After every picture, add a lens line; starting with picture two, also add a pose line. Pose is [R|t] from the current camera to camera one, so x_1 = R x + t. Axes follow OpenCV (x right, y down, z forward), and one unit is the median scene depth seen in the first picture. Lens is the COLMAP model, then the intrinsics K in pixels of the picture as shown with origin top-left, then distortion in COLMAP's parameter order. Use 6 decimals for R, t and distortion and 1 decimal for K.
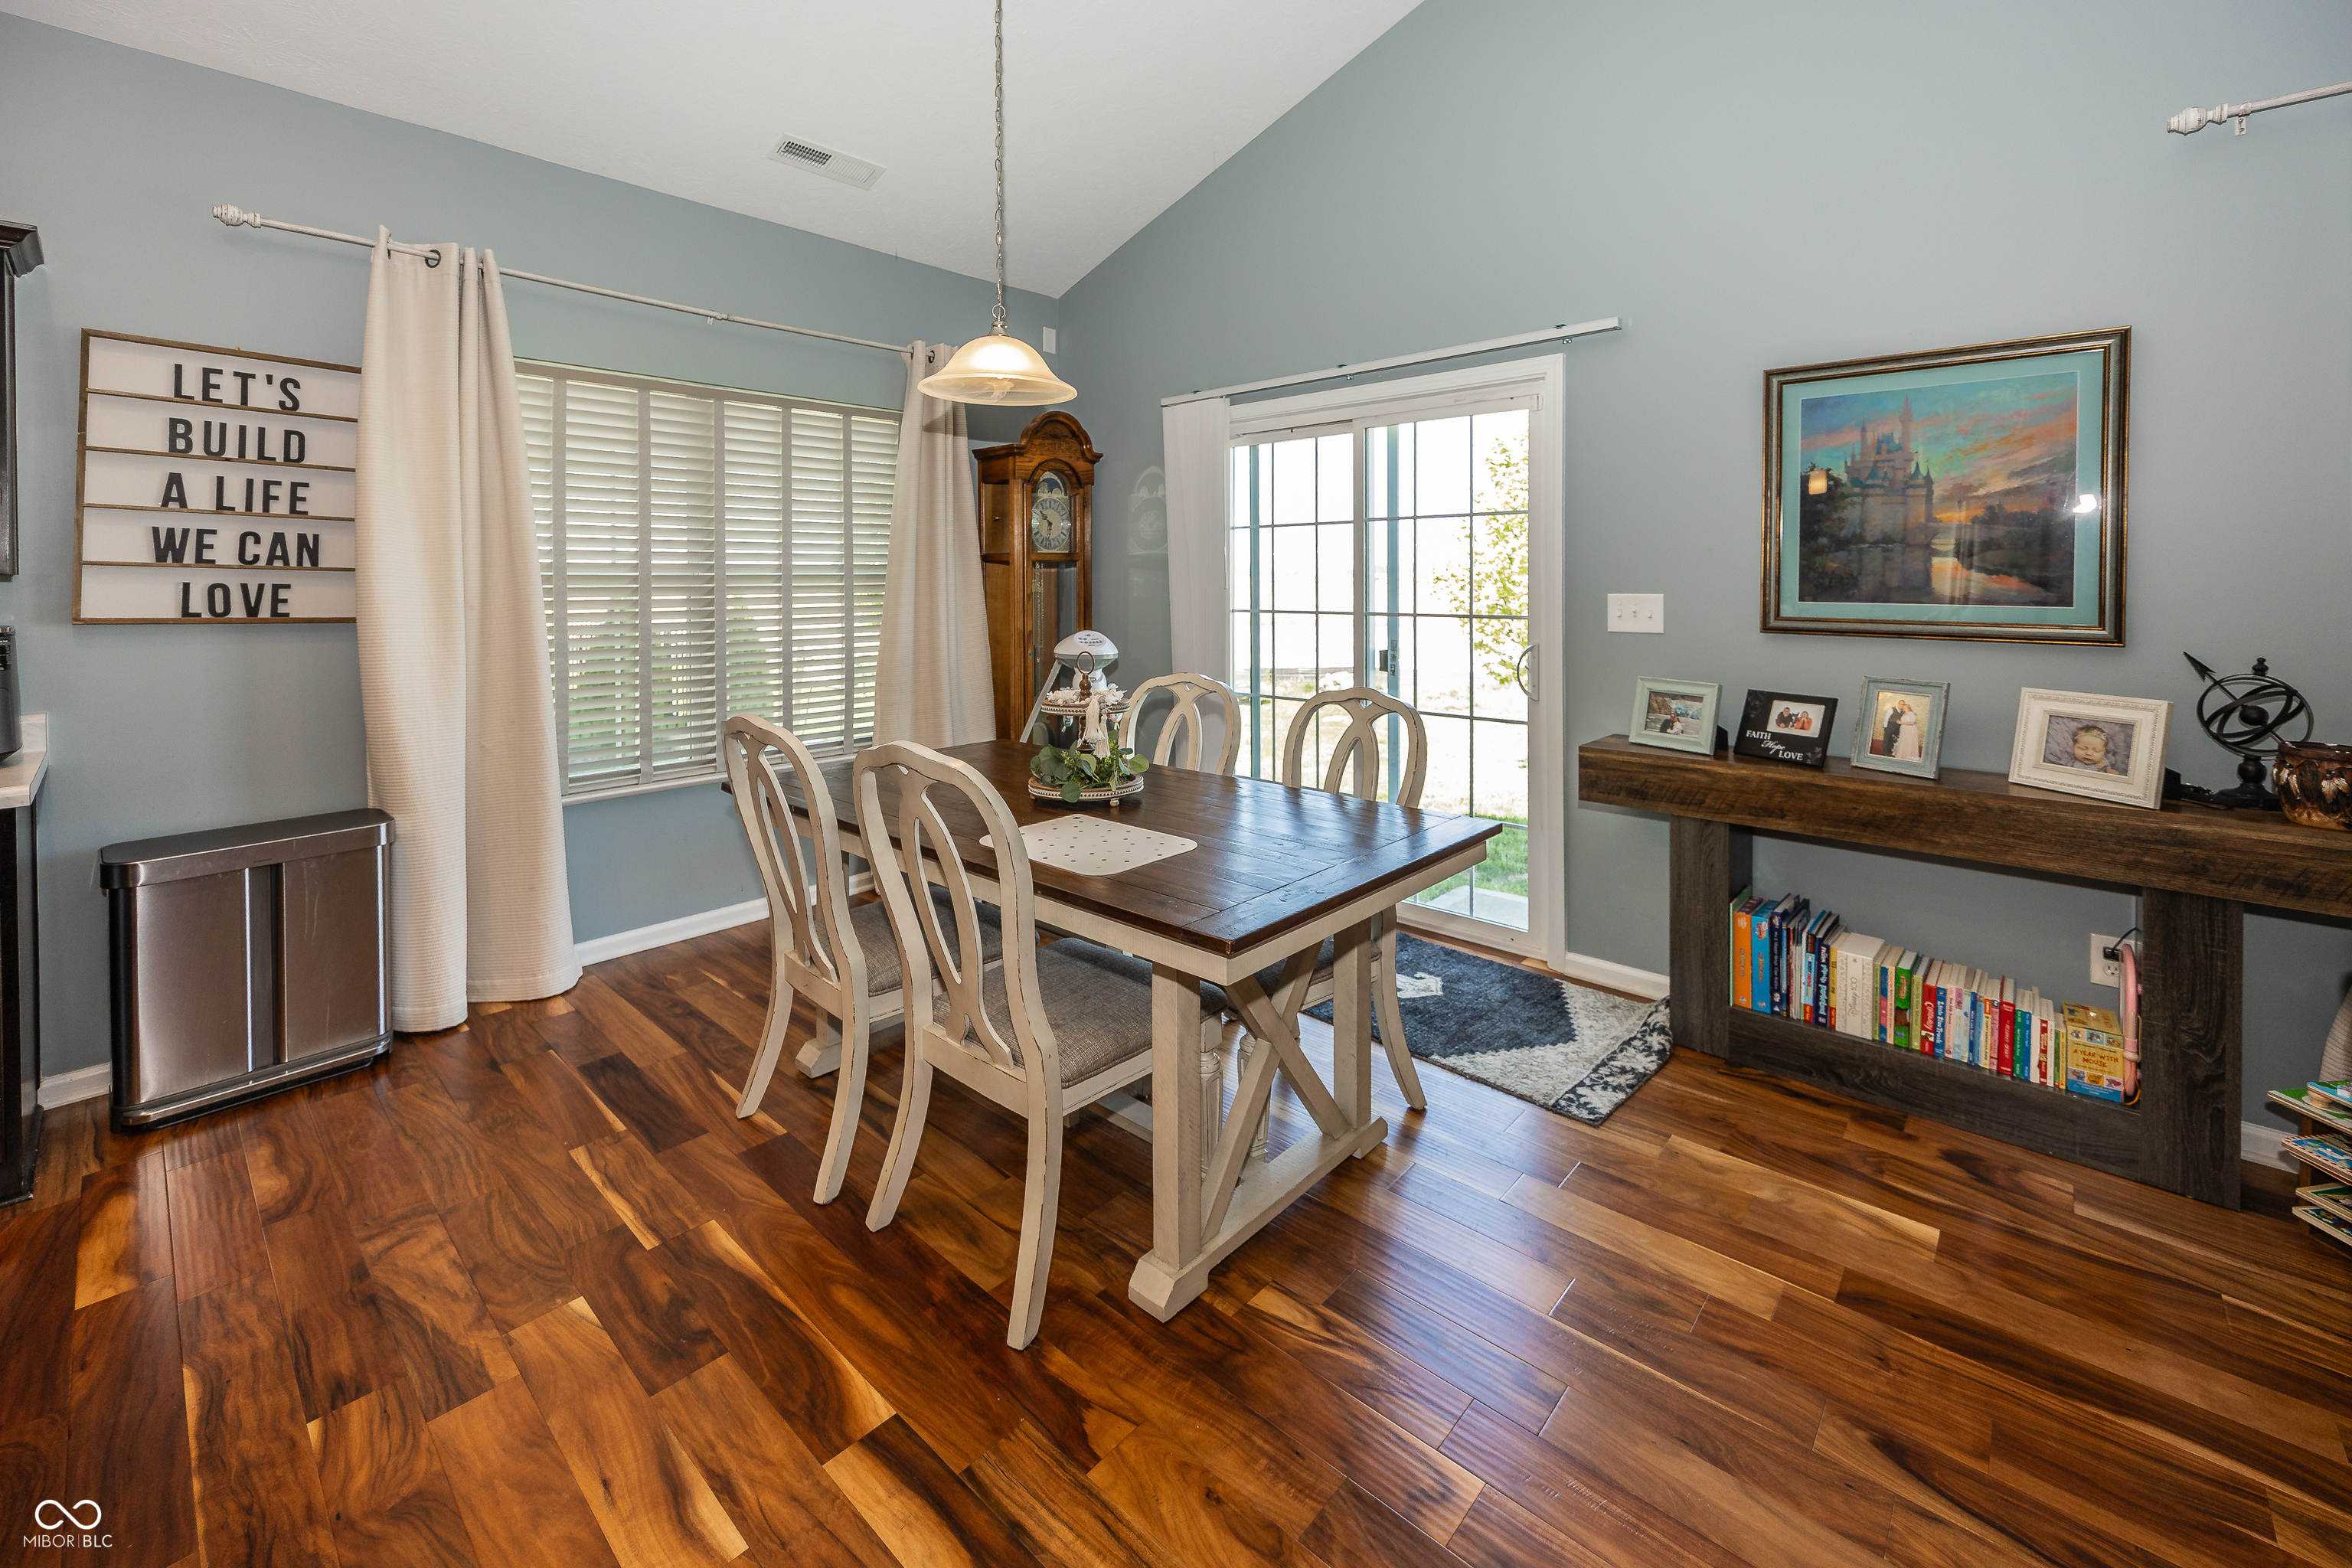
lens RADIAL K [[958.4, 0, 1231.6], [0, 958.4, 579.4], [0, 0, 1]] dist [-0.002496, 0.000642]
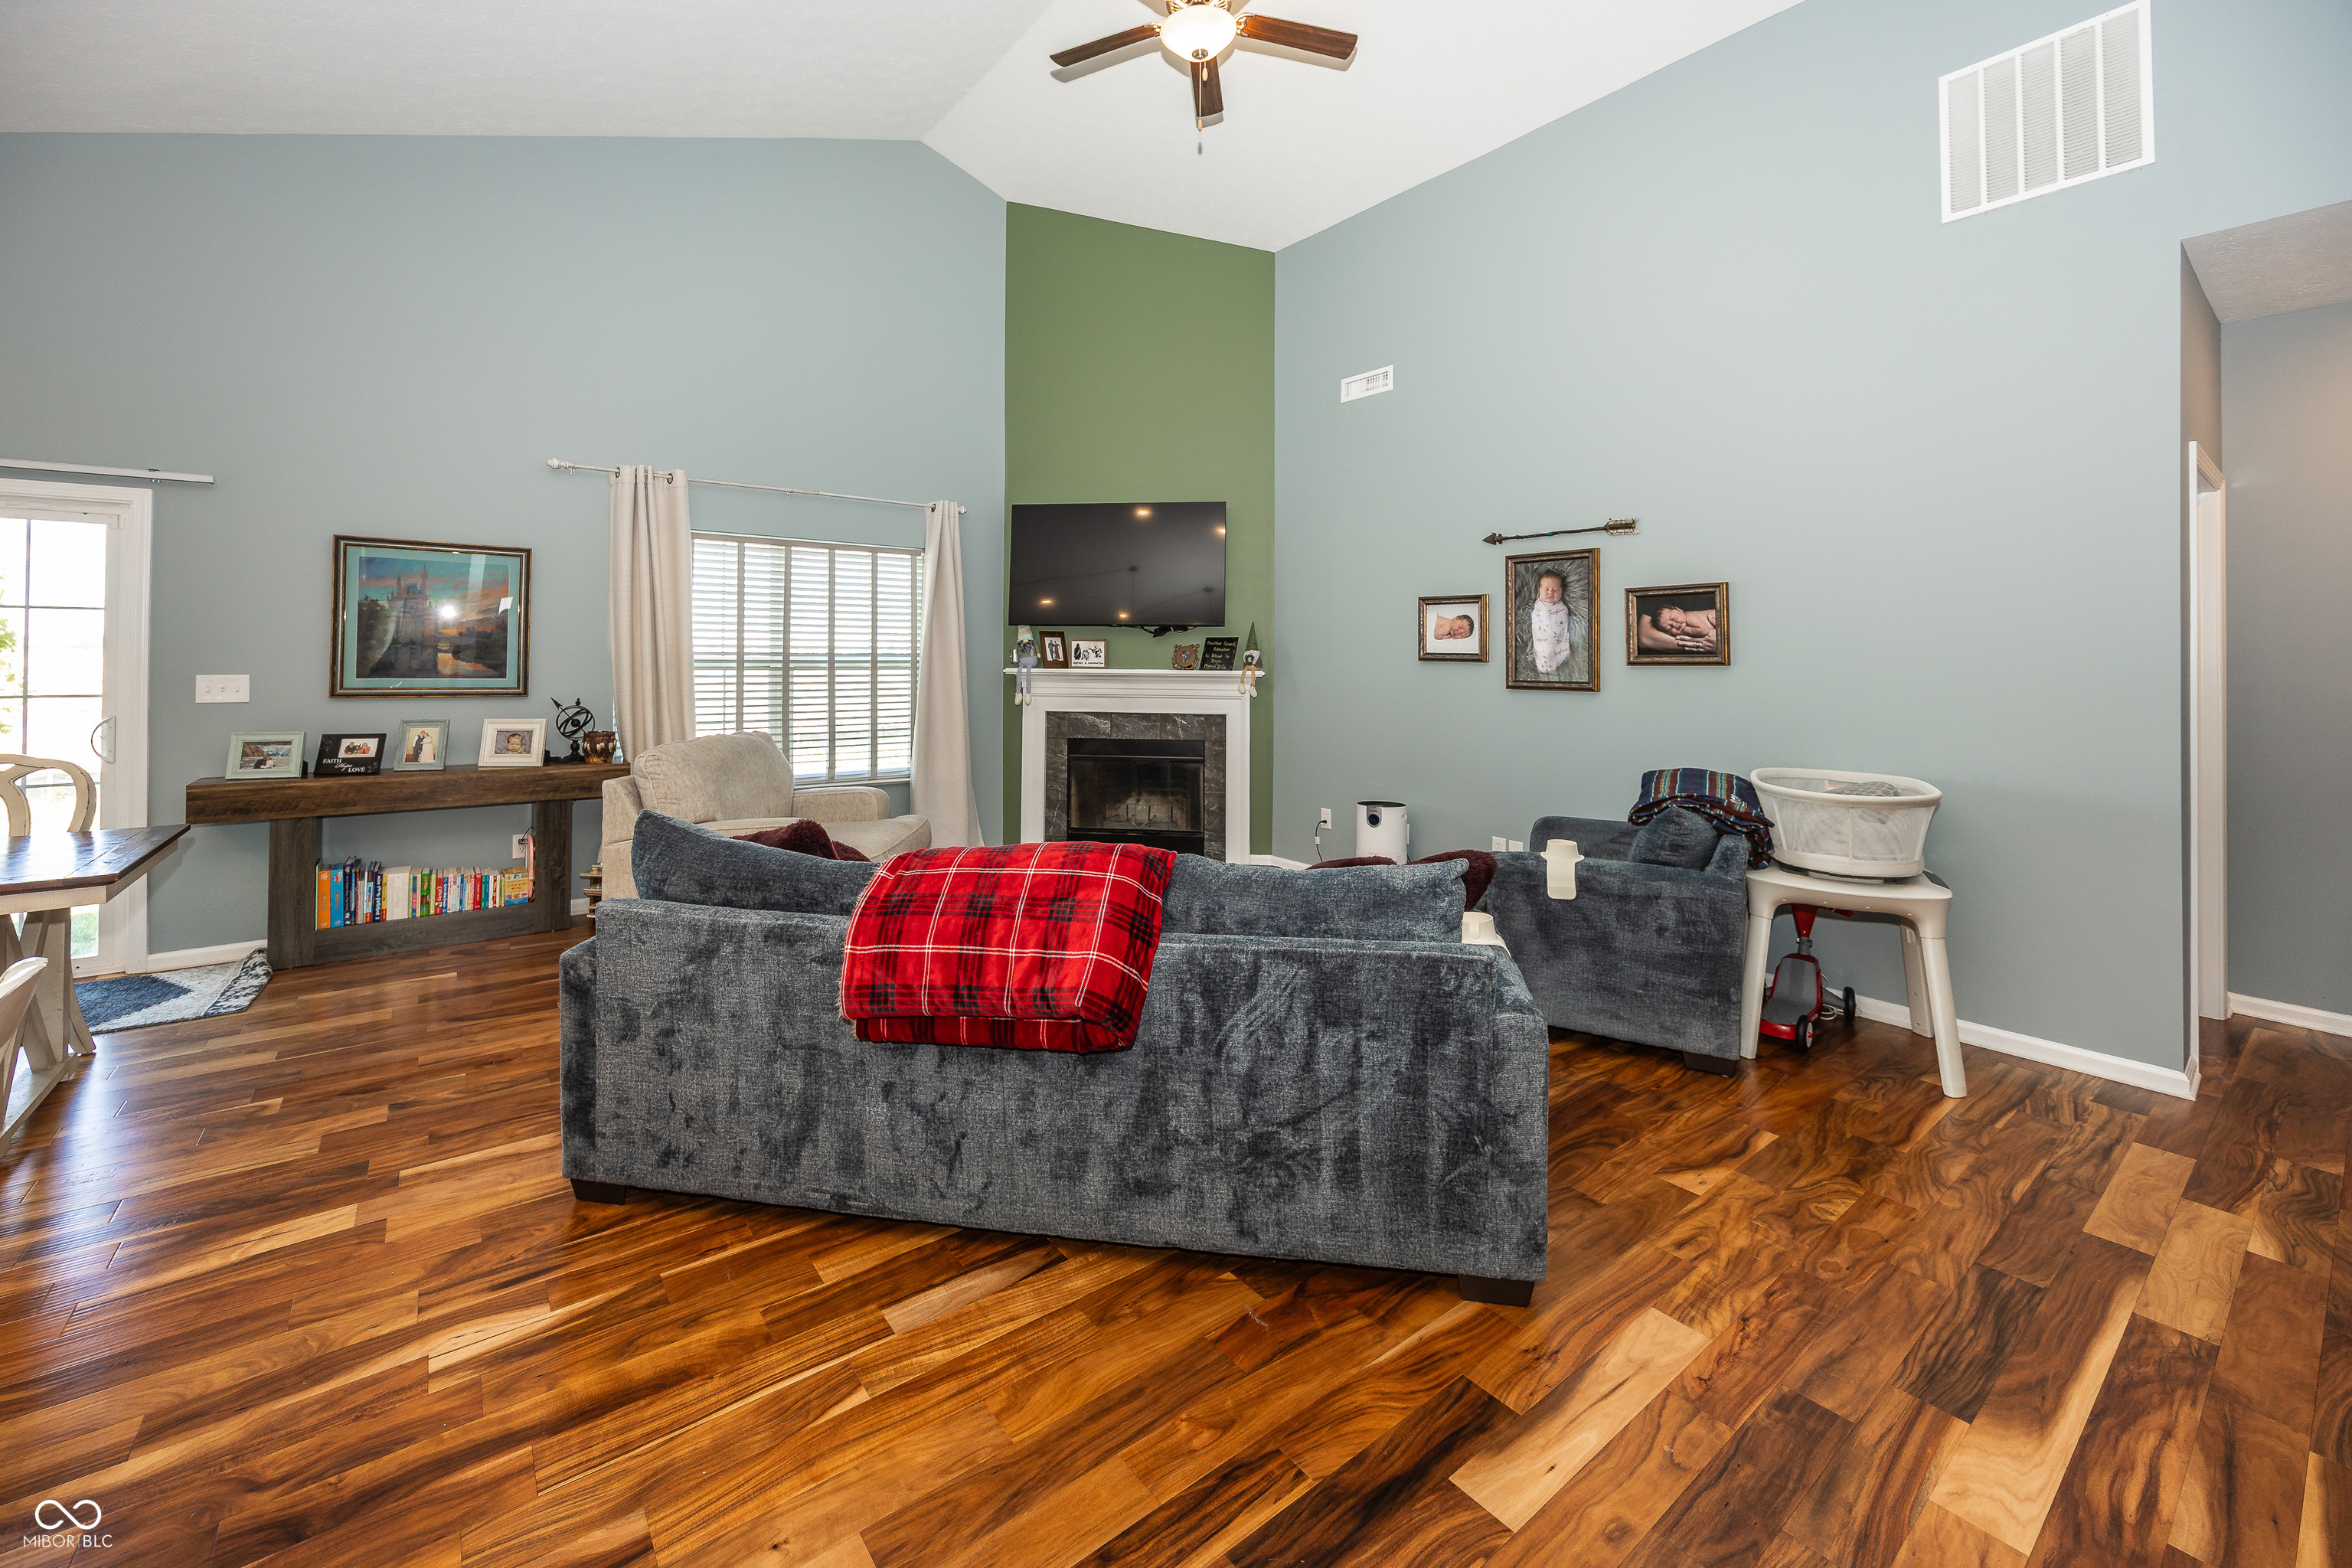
lens RADIAL K [[947.0, 0, 1134.7], [0, 947.0, 657.9], [0, 0, 1]] dist [-0.001030, 0.000523]
pose [[0.222551, 0.002996, 0.974916, -0.716466], [-0.005746, 0.999982, -0.001761, -0.017372], [-0.974904, -0.005209, 0.222564, -0.685789]]
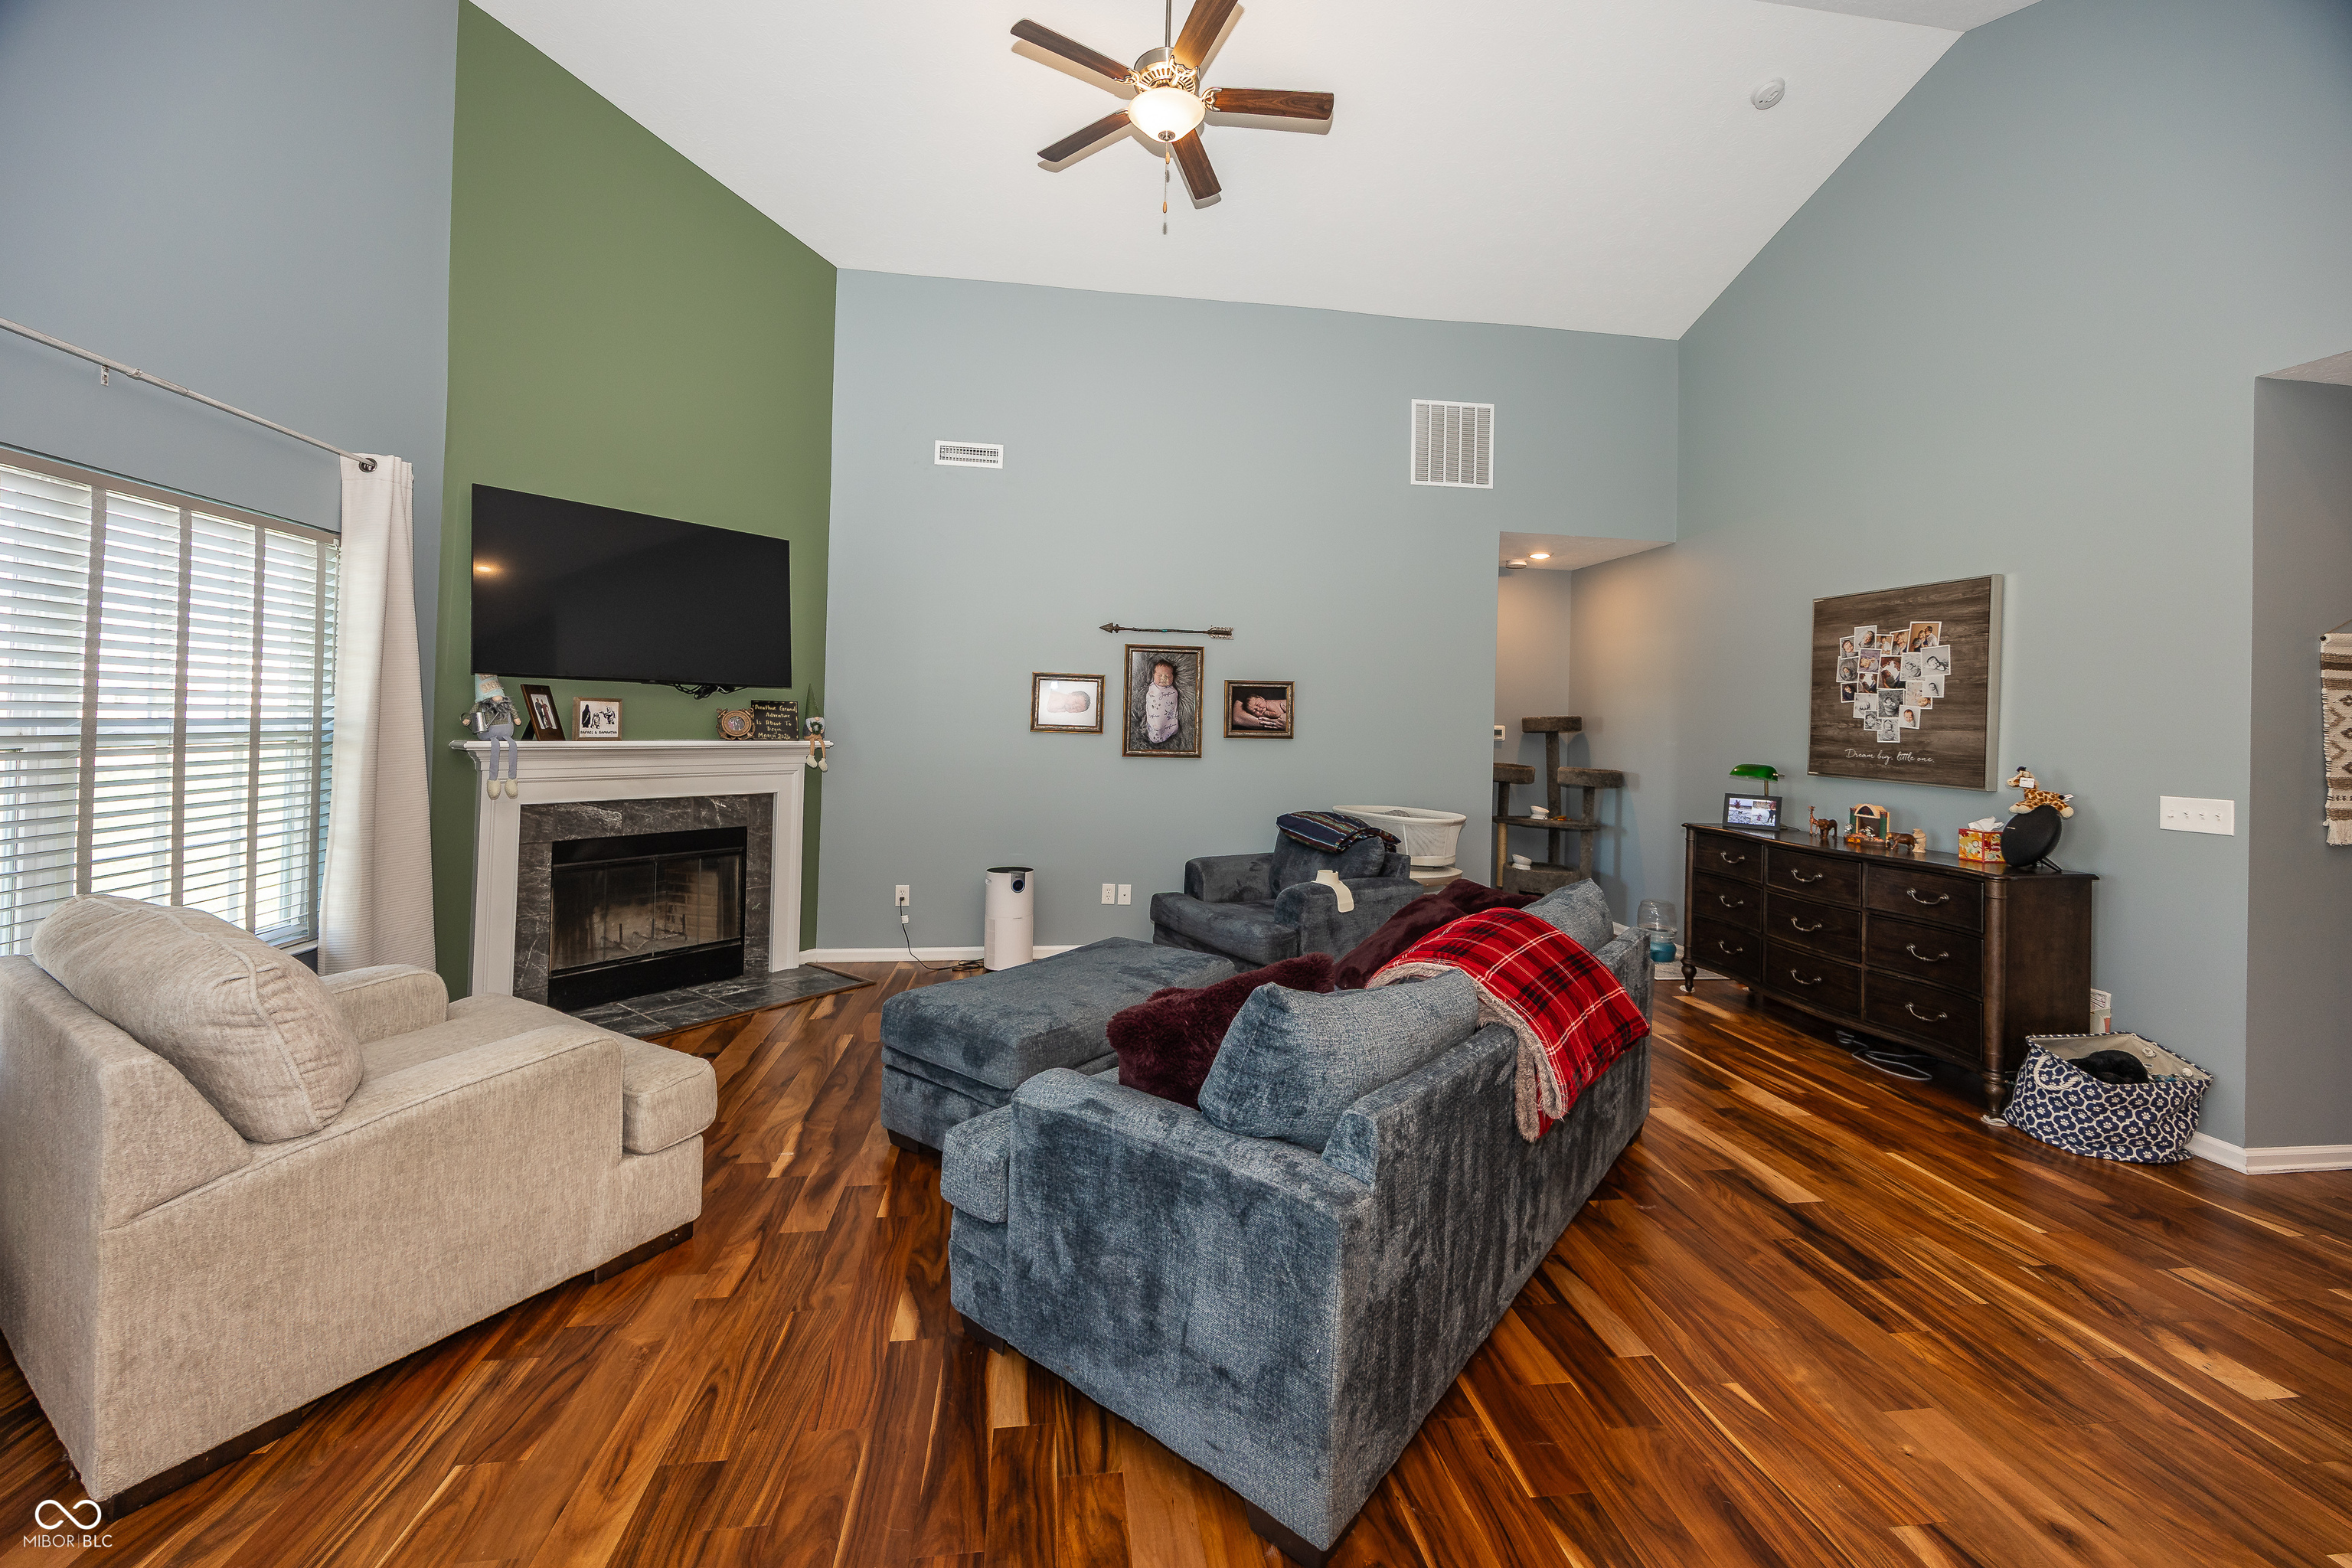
lens RADIAL K [[937.7, 0, 1165.1], [0, 937.7, 718.9], [0, 0, 1]] dist [-0.000749, -0.000209]
pose [[-0.740210, -0.012250, 0.672264, -0.288913], [-0.019436, 0.999806, -0.003182, -0.046017], [-0.672095, -0.015422, -0.740305, 0.523757]]
